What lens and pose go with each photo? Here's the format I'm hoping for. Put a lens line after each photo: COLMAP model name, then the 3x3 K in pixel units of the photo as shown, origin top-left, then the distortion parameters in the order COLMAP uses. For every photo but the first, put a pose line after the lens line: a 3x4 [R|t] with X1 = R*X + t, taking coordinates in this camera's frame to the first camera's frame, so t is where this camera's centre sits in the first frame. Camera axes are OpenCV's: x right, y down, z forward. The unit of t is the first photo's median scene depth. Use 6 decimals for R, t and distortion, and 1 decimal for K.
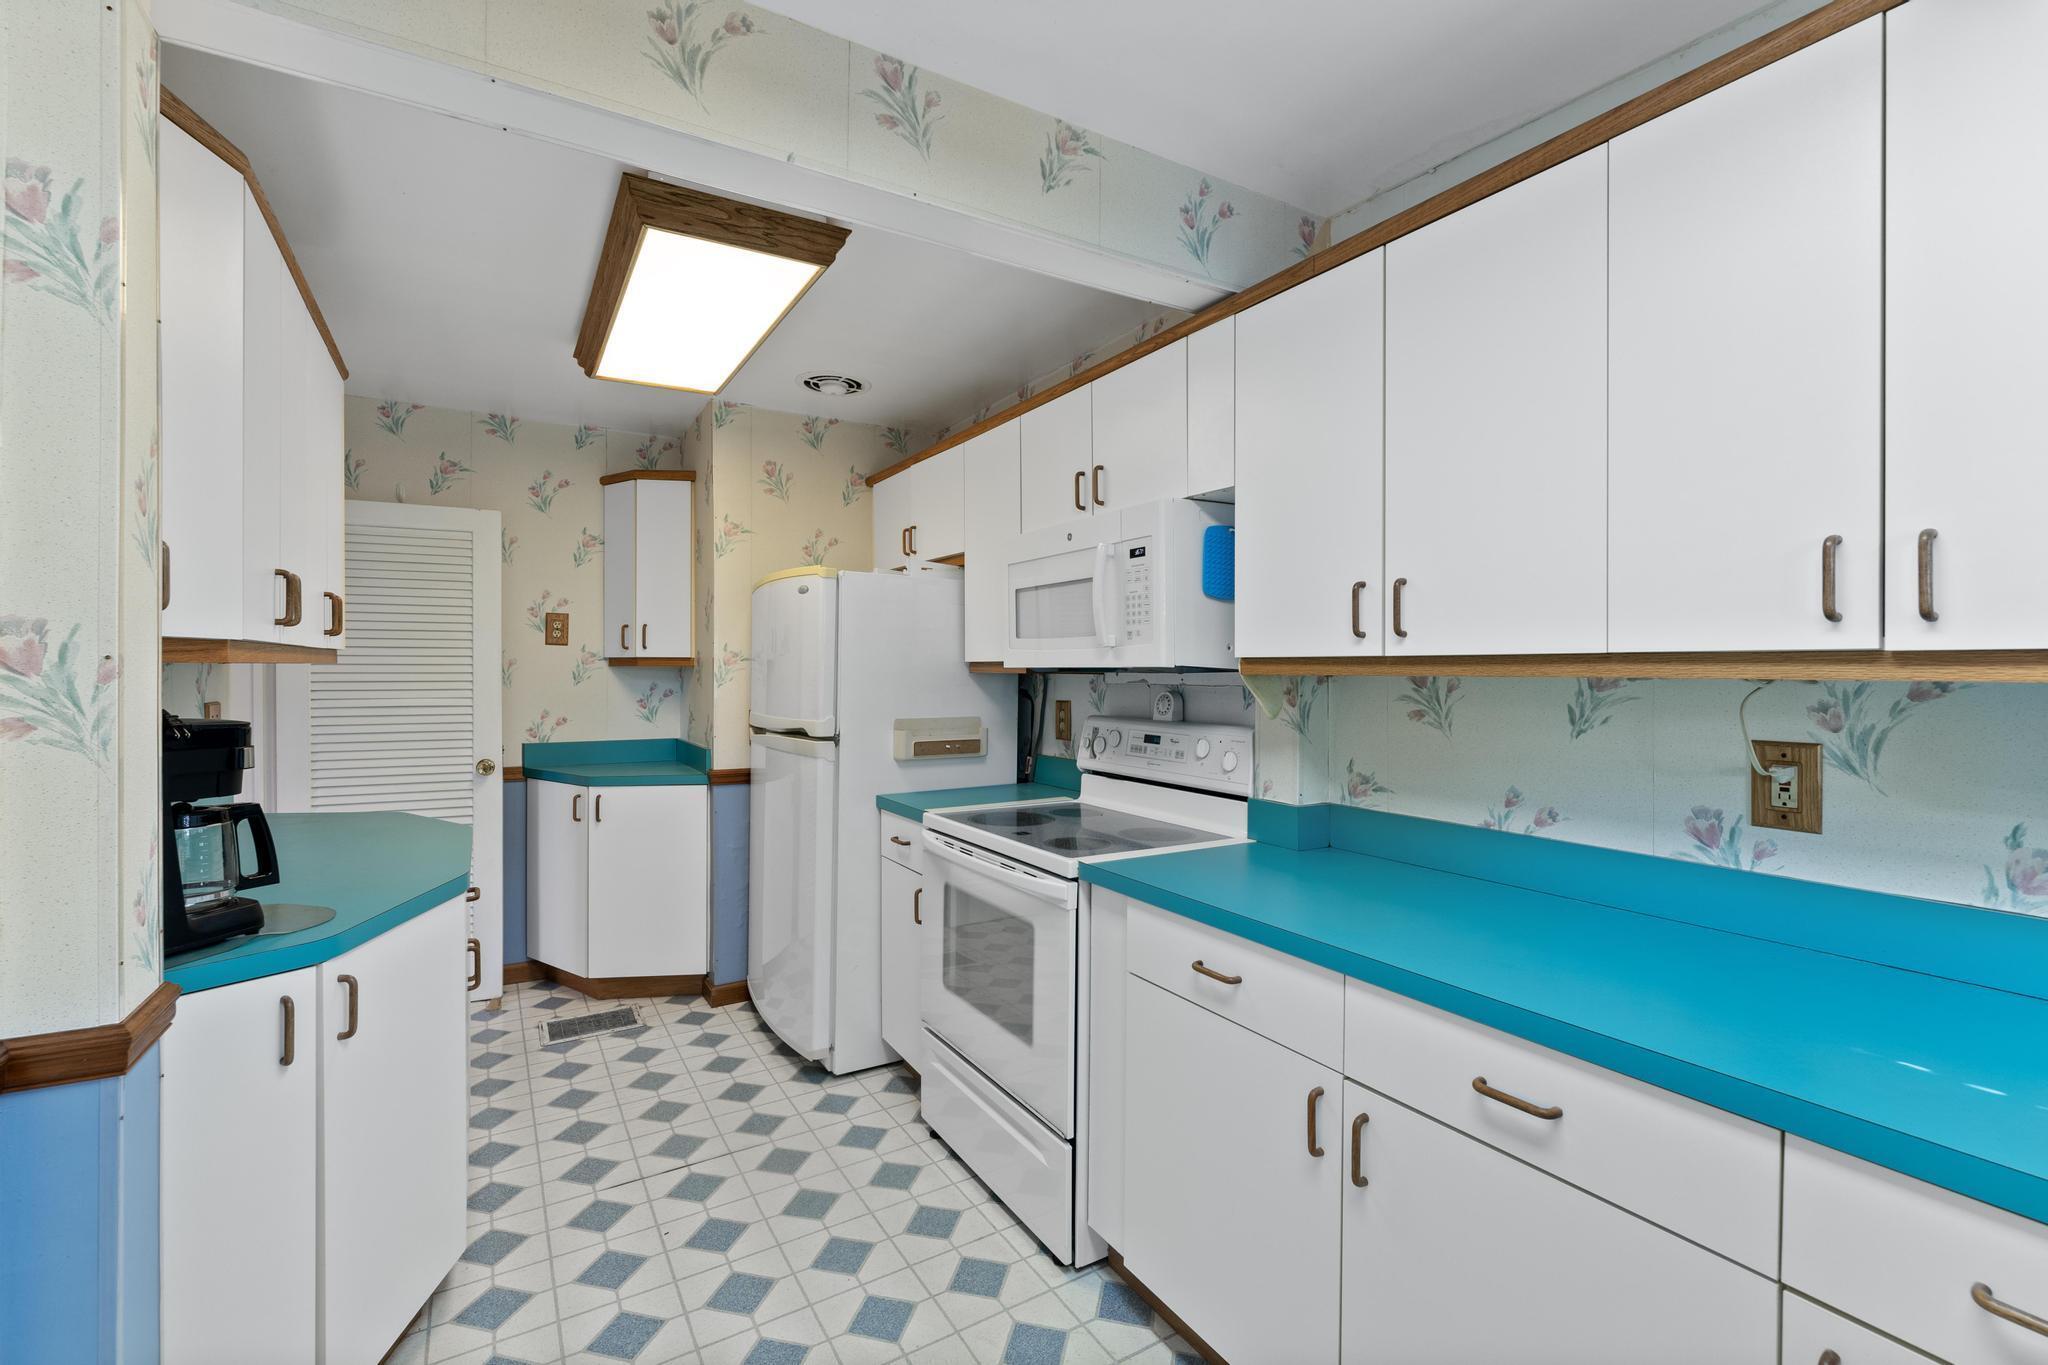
lens RADIAL K [[887.5, 0, 1017.3], [0, 887.5, 675.1], [0, 0, 1]] dist [-0.004209, 0.000187]
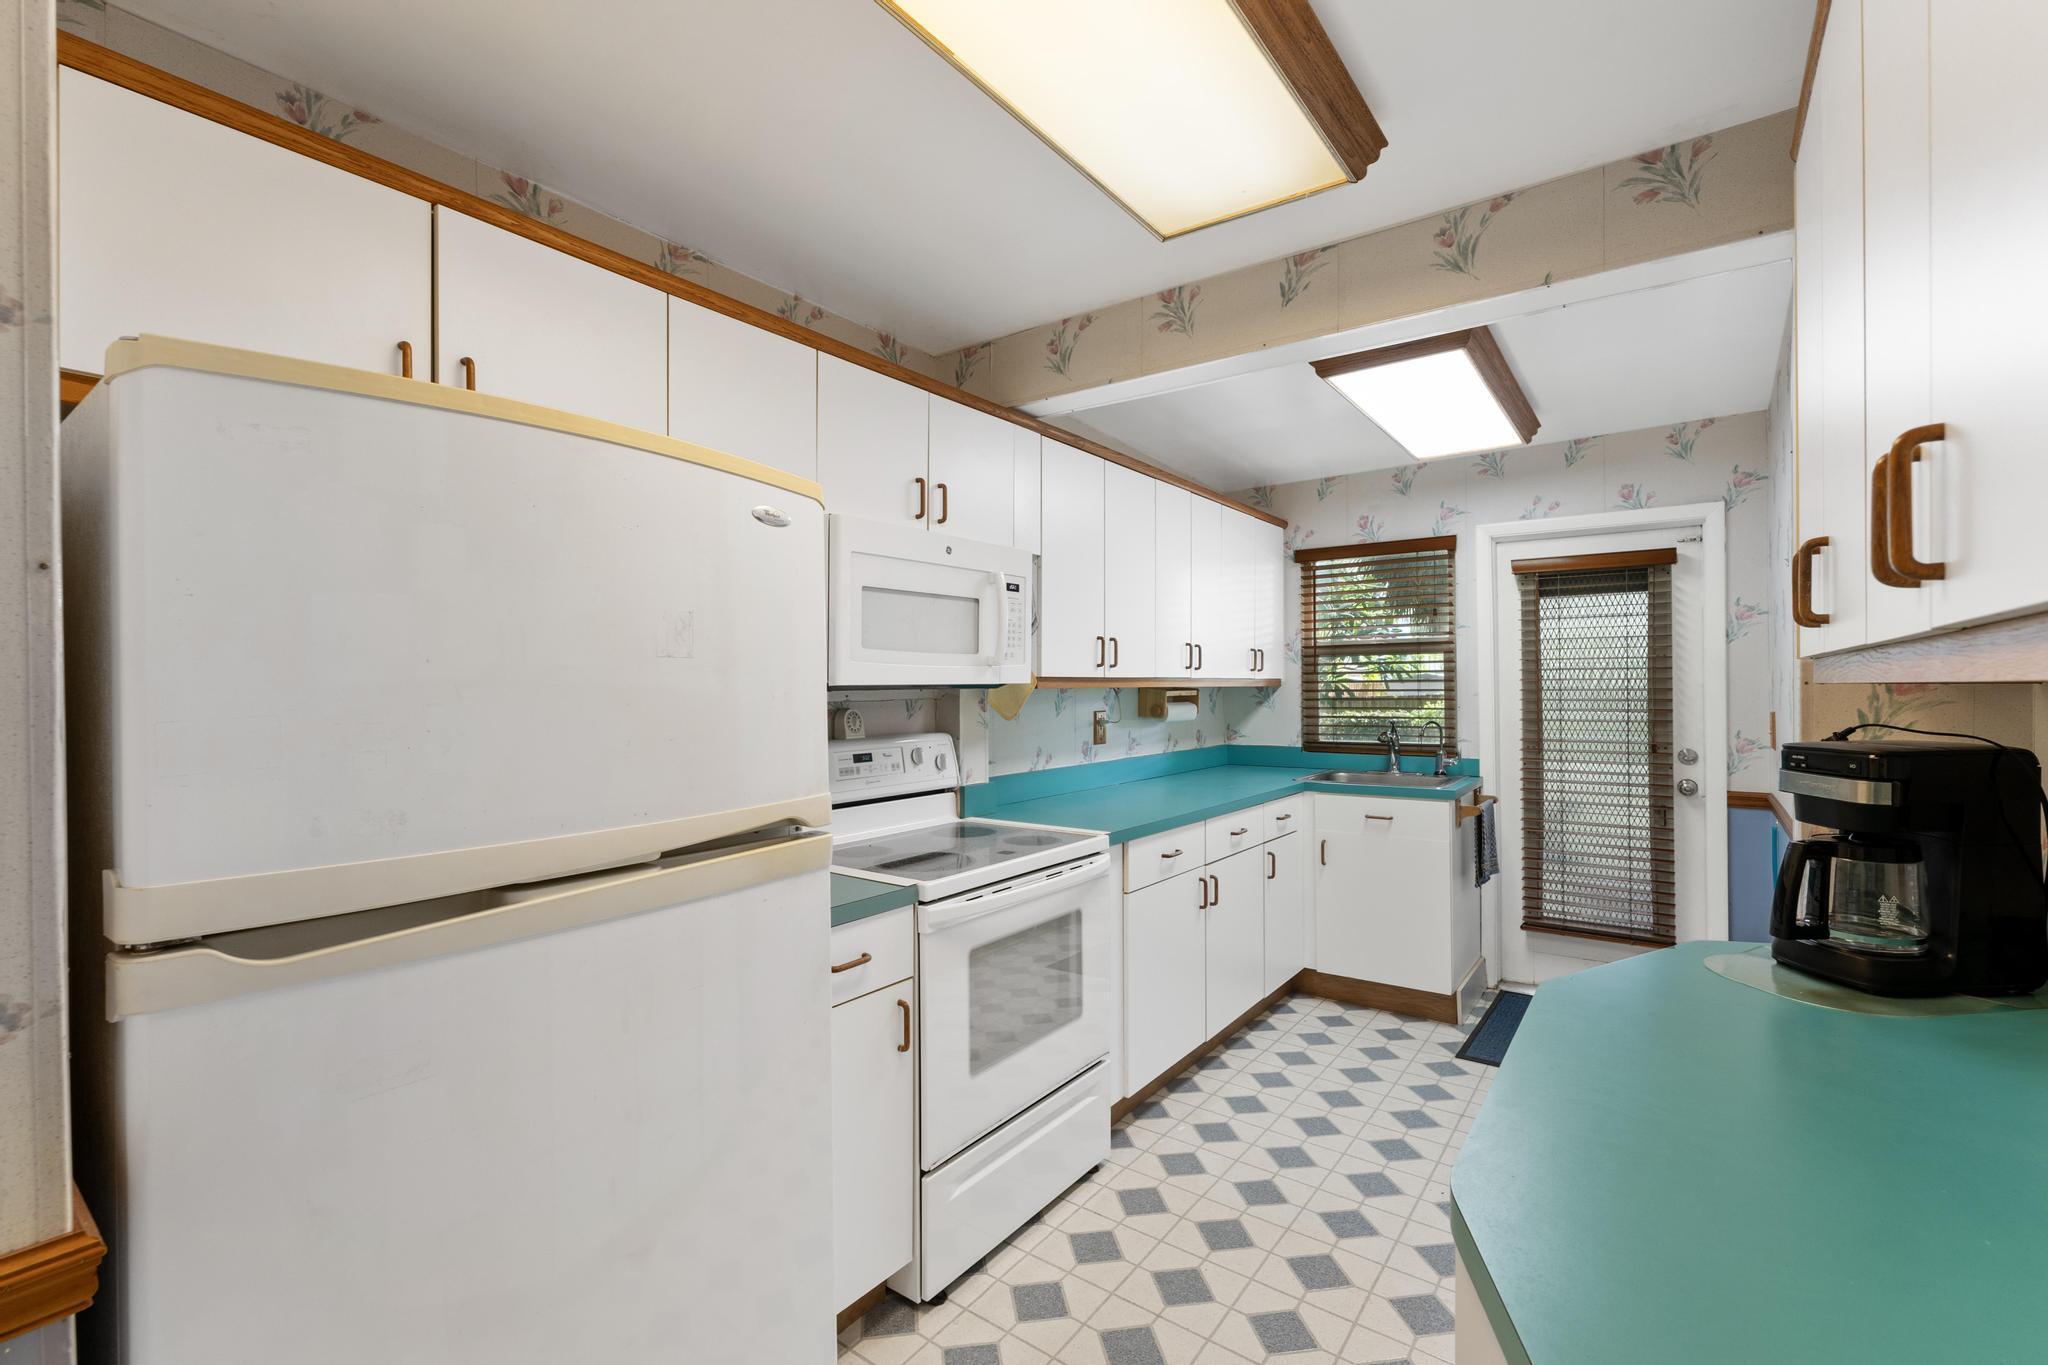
lens RADIAL K [[887.5, 0, 1030.3], [0, 887.5, 682.3], [0, 0, 1]] dist [-0.004209, 0.000187]
pose [[-0.382761, -0.004159, 0.923838, -0.719845], [0.005849, 0.999959, 0.006924, -0.014197], [-0.923829, 0.008054, -0.382720, 1.061796]]
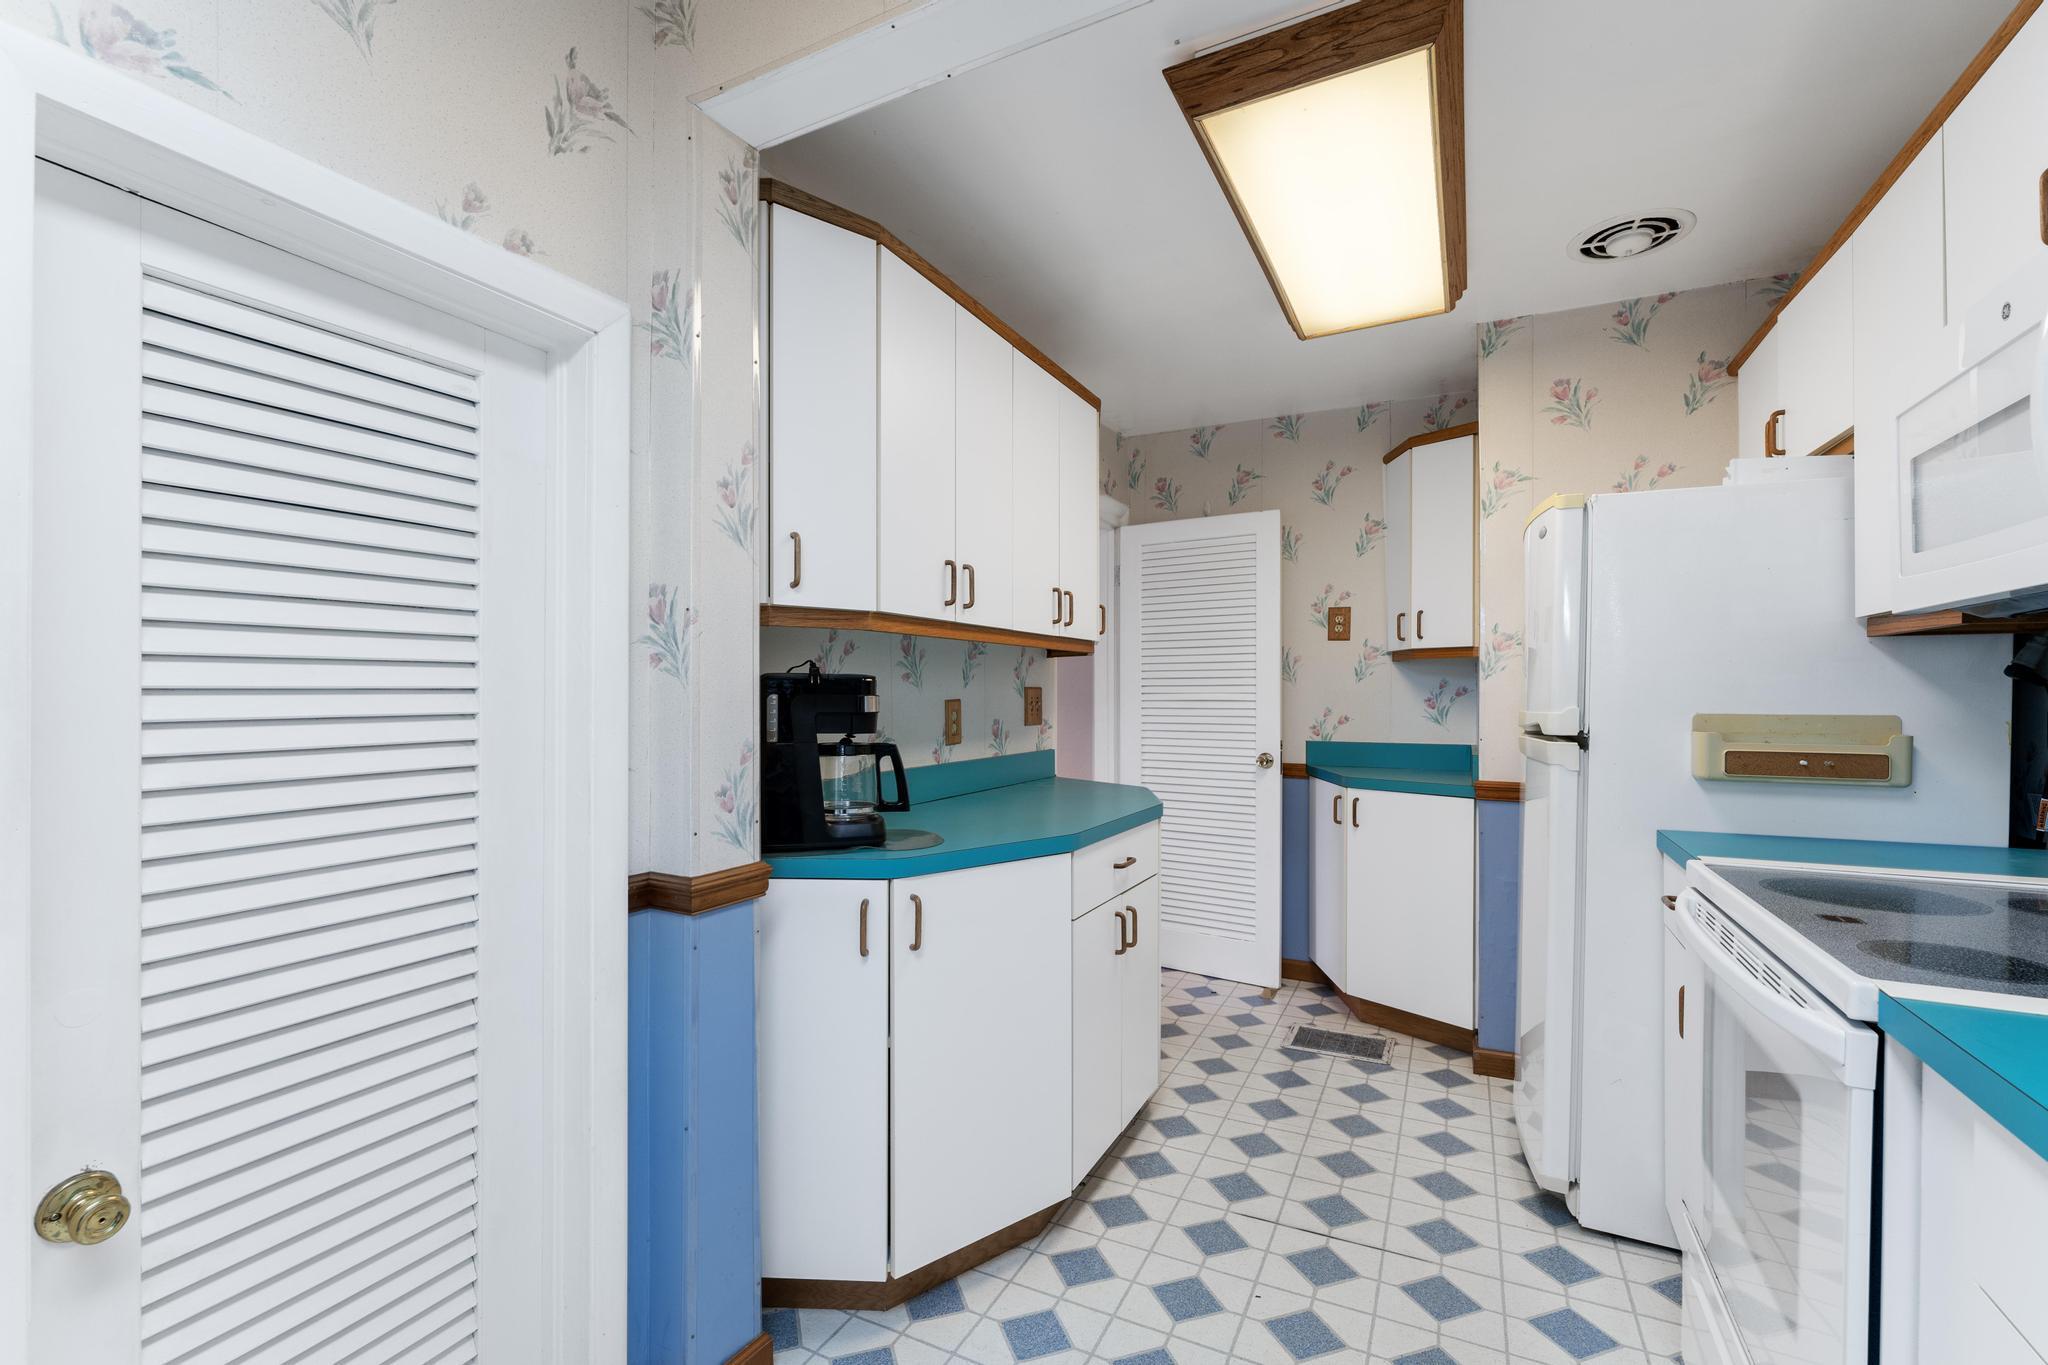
lens RADIAL K [[887.5, 0, 1012.8], [0, 887.5, 698.3], [0, 0, 1]] dist [-0.004209, 0.000187]
pose [[0.523262, 0.000662, -0.852172, 0.145059], [-0.004998, 0.999985, -0.002292, 0.041786], [0.852157, 0.005458, 0.523257, 0.248371]]
